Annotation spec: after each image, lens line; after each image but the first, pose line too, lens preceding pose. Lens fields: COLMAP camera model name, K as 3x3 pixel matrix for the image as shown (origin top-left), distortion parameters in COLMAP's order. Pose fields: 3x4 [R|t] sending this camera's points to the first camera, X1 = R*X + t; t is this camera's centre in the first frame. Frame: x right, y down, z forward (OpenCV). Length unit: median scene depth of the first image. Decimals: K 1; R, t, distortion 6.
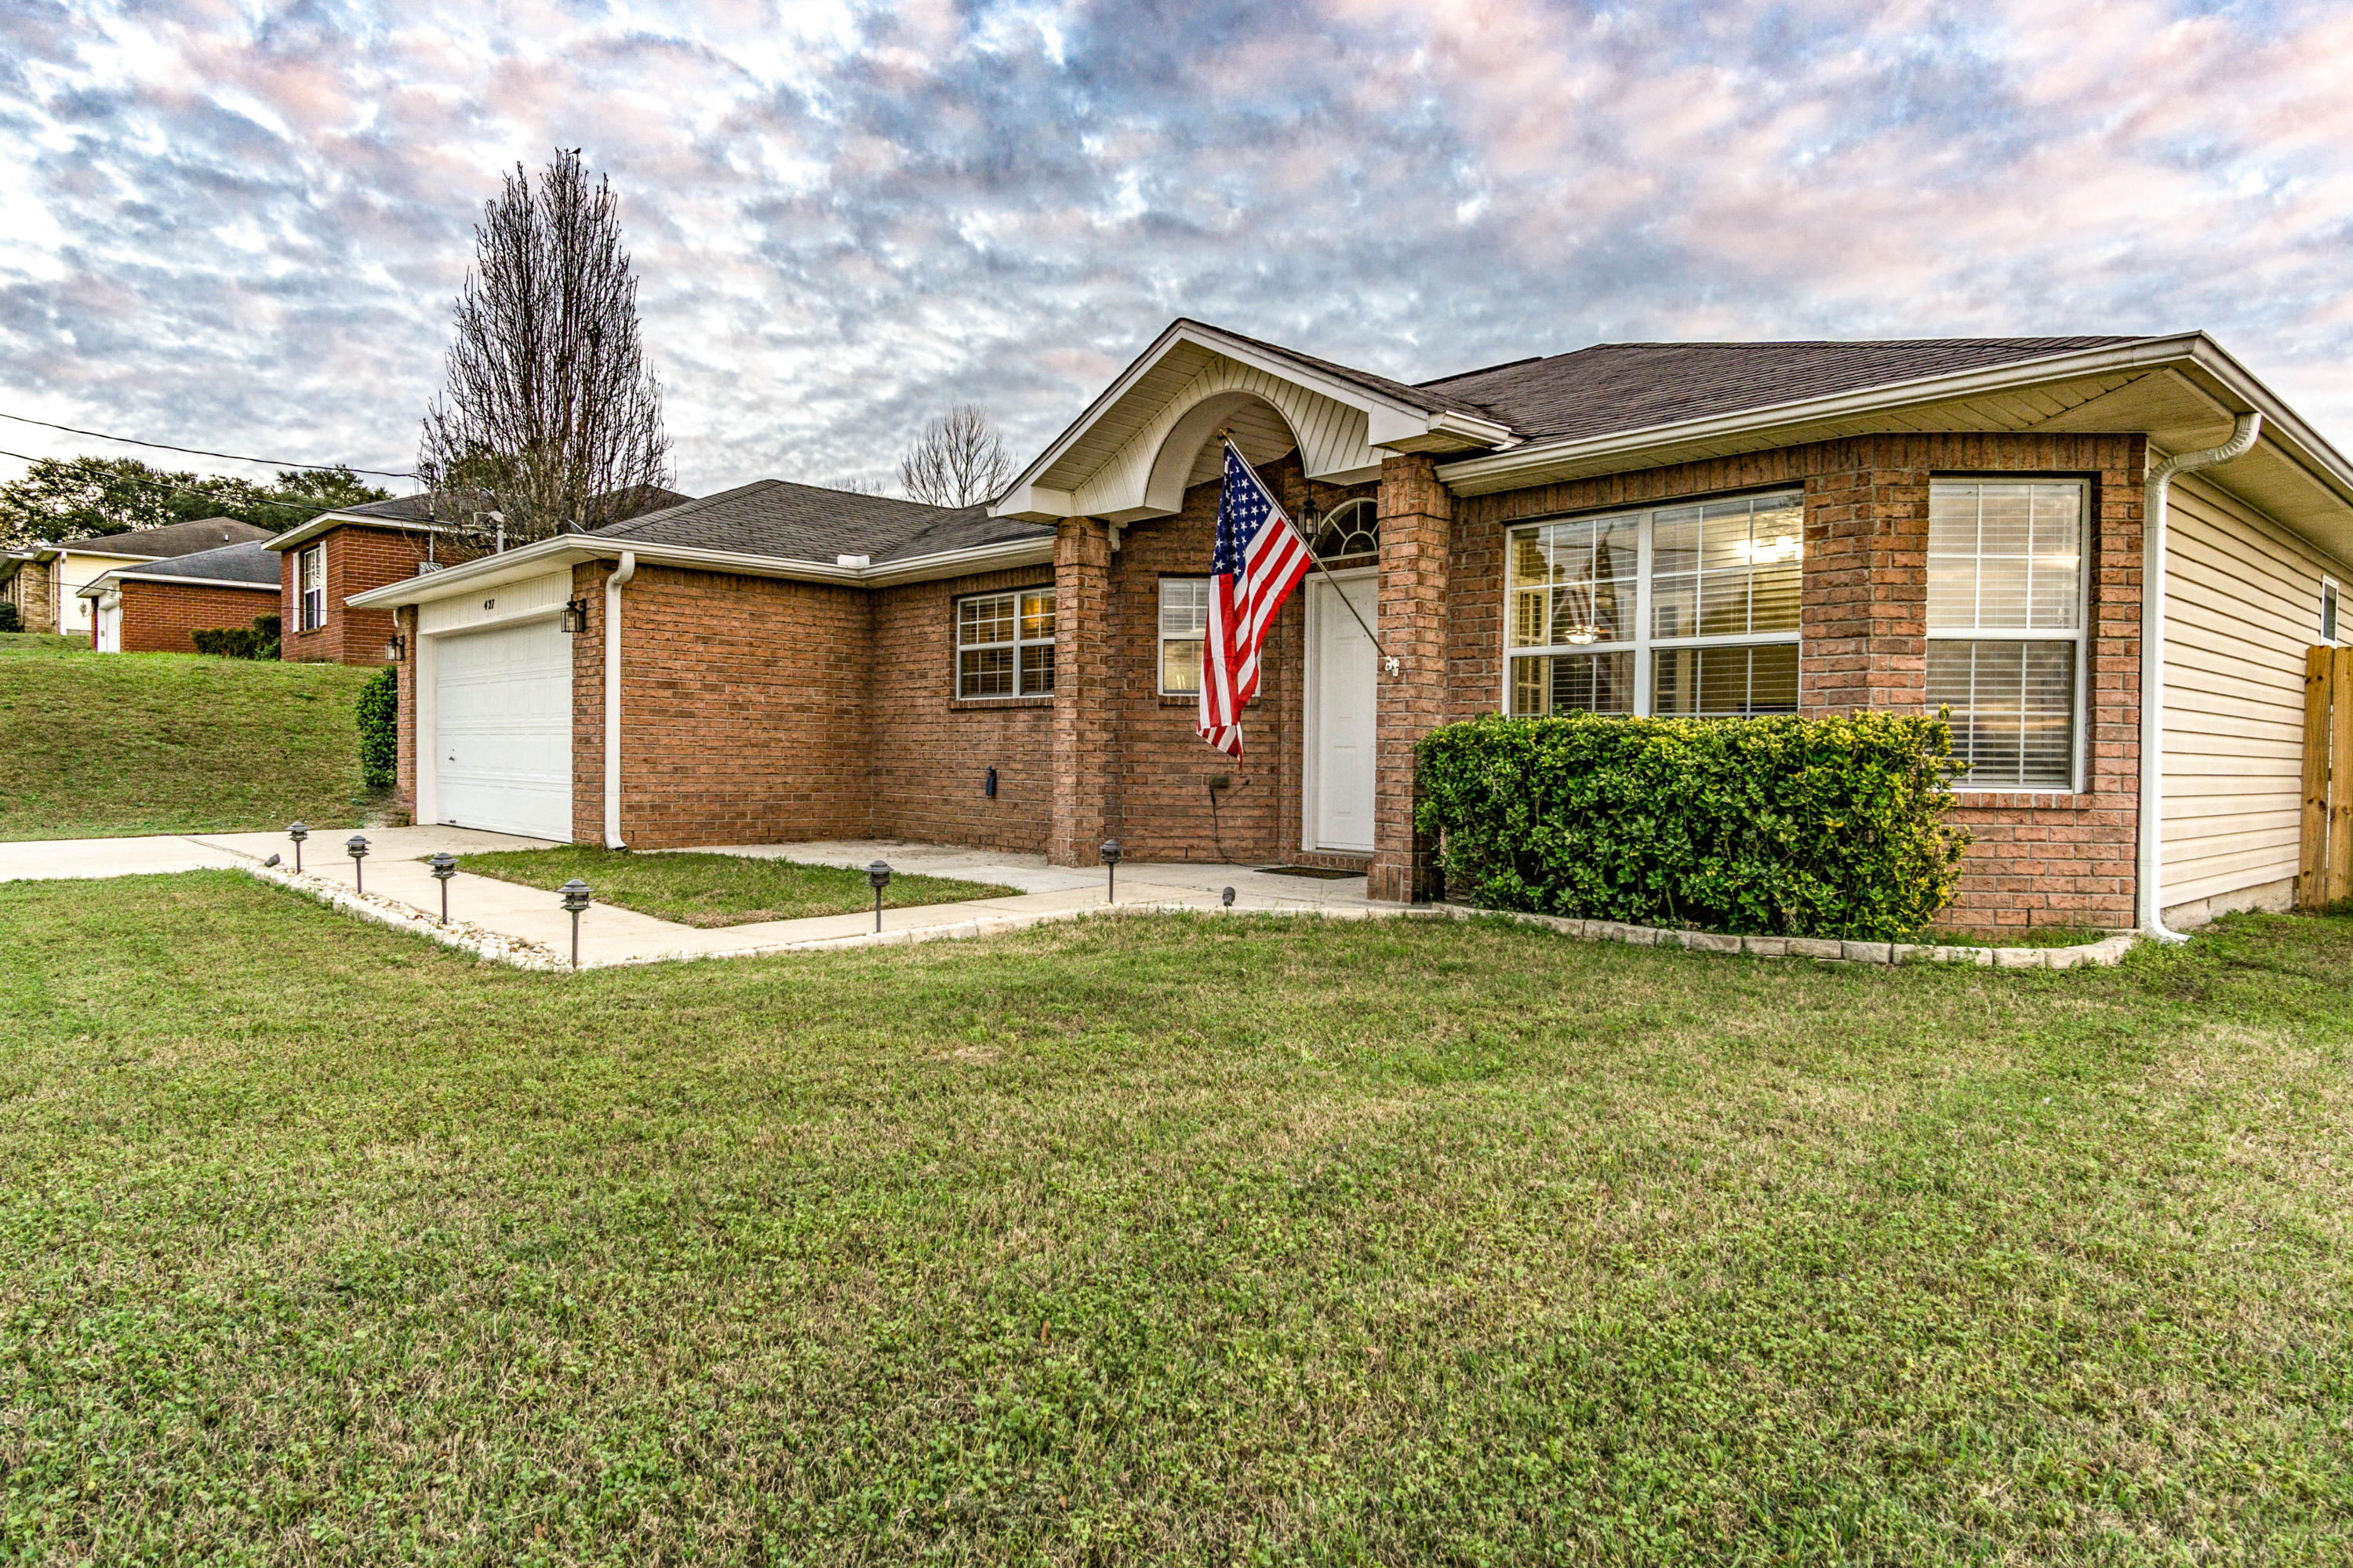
lens RADIAL K [[1450.9, 0, 1136.7], [0, 1450.9, 782.0], [0, 0, 1]] dist [0.003049, 0.001372]
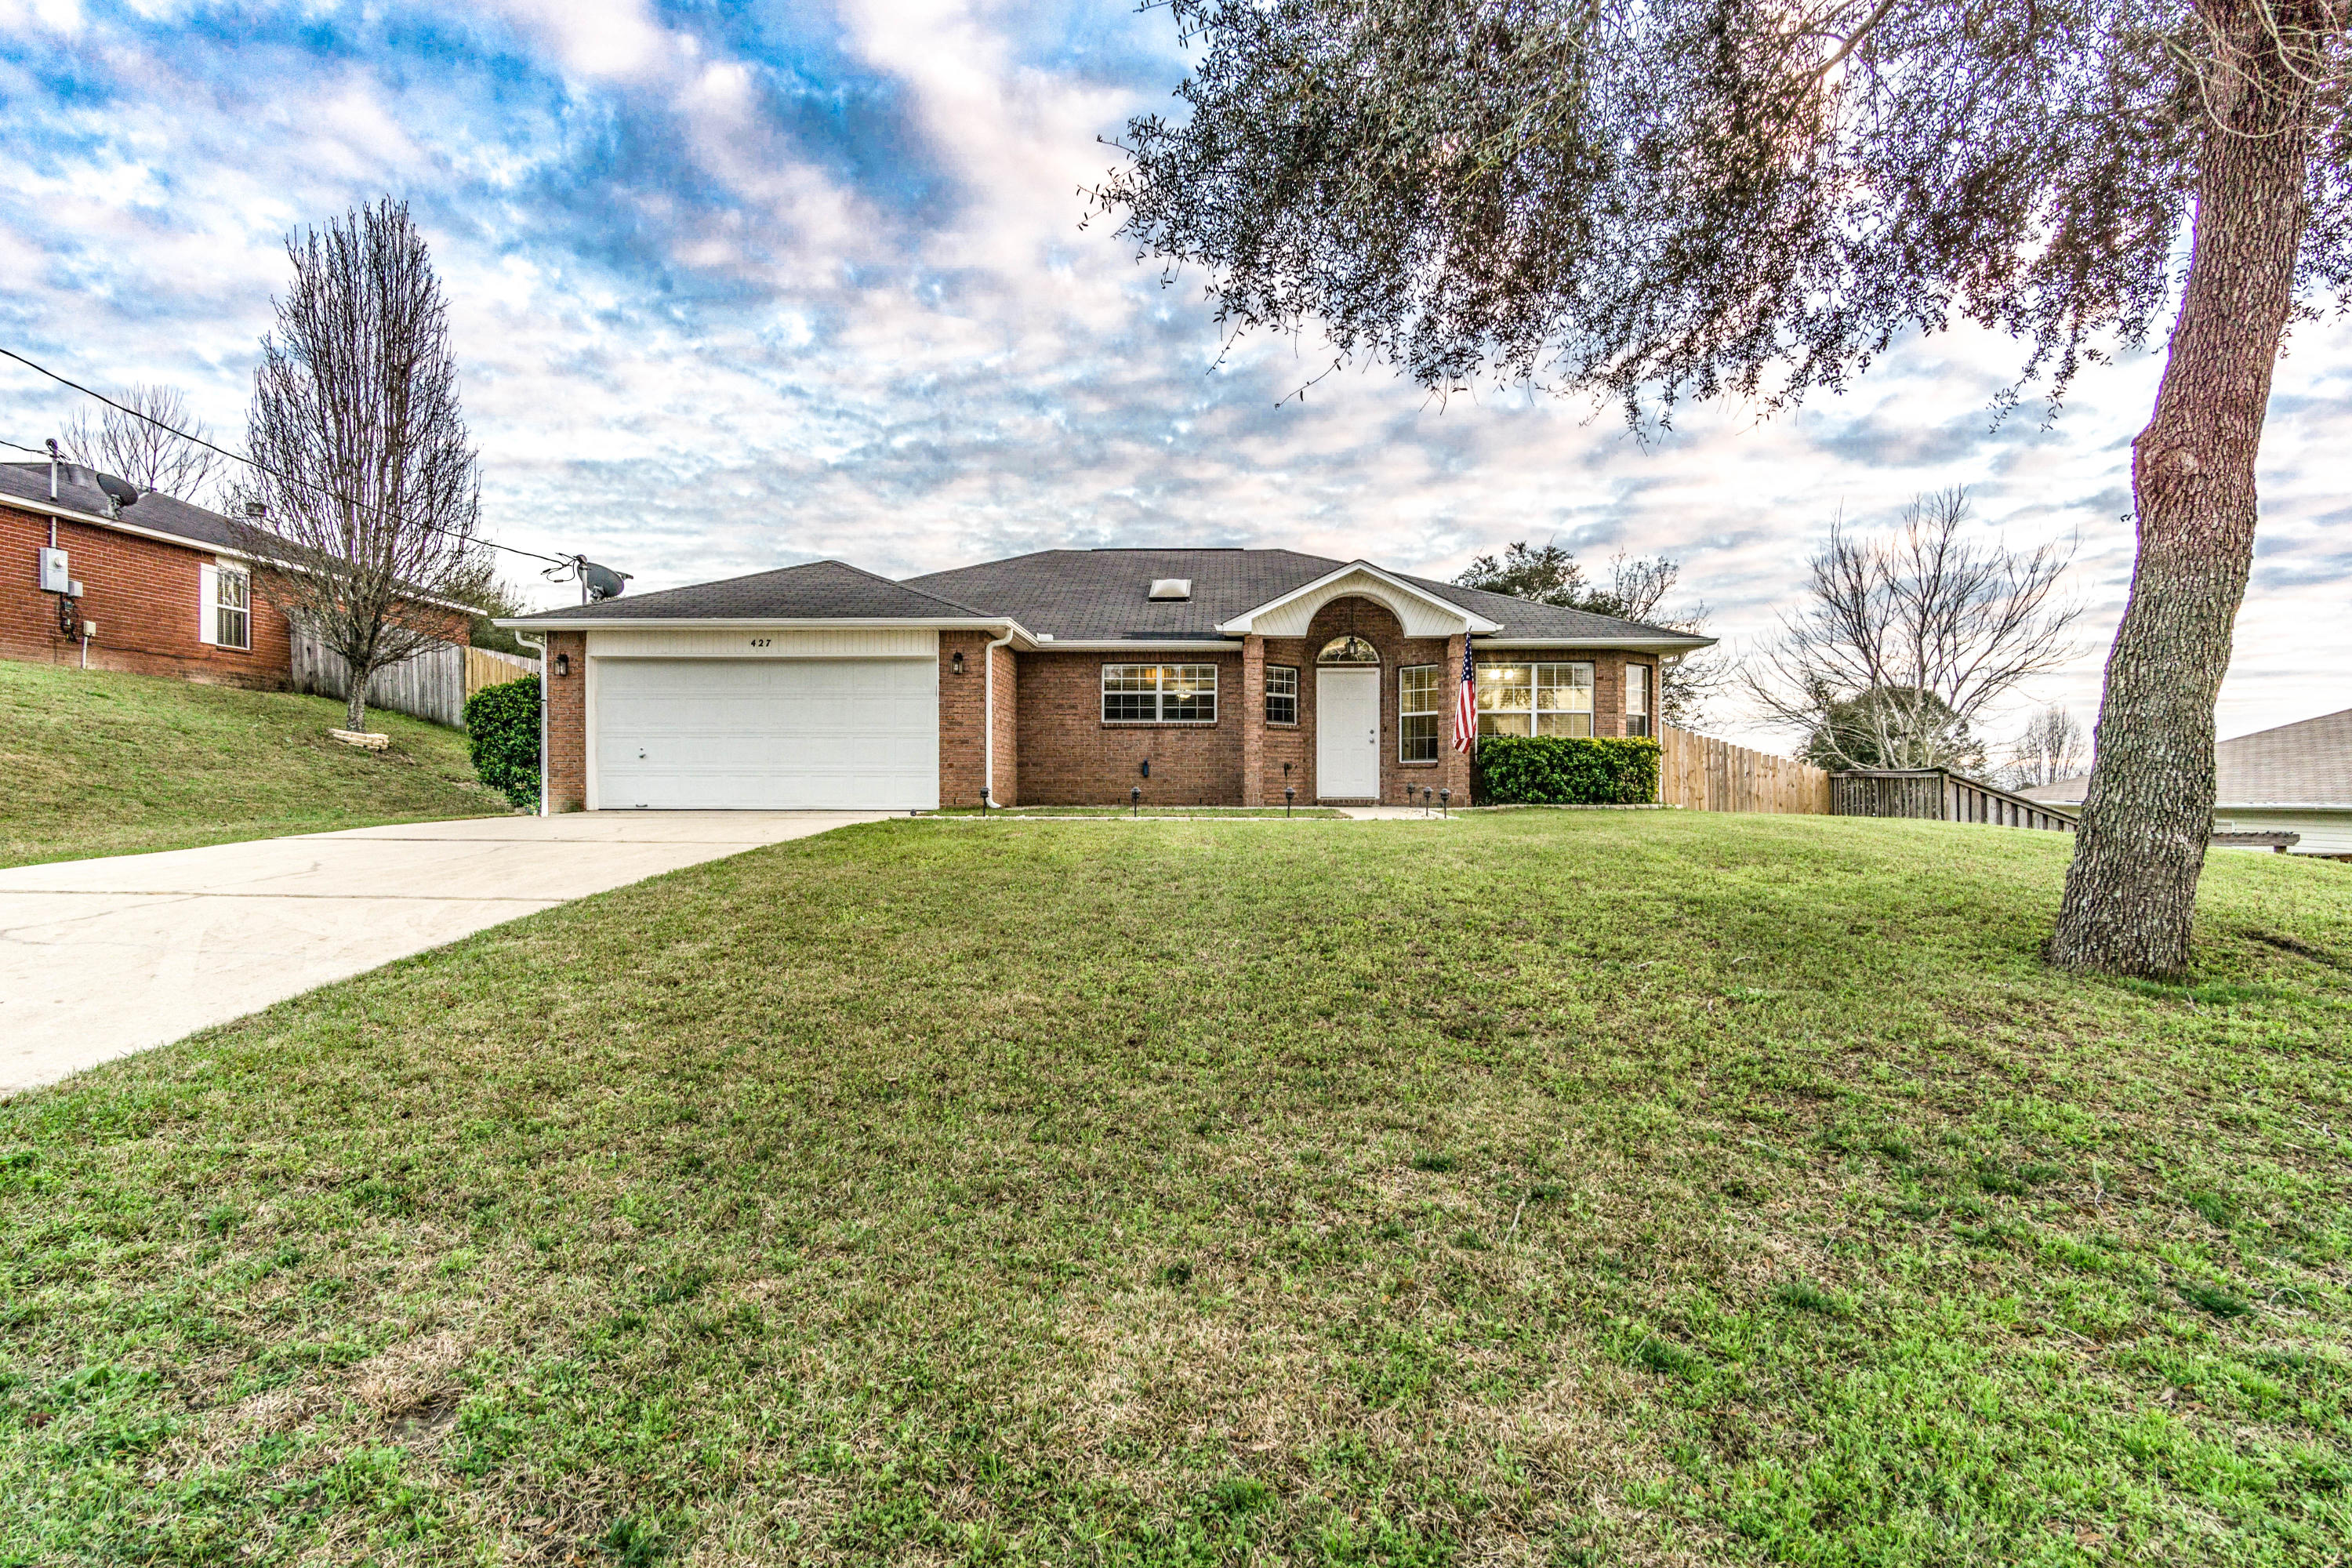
lens RADIAL K [[1295.0, 0, 1206.9], [0, 1295.0, 792.9], [0, 0, 1]] dist [0.013135, 0.000481]
pose [[0.703208, -0.009770, 0.710917, -1.210821], [0.017848, 0.999833, -0.003915, 0.039141], [-0.710760, 0.015441, 0.703265, -0.196571]]
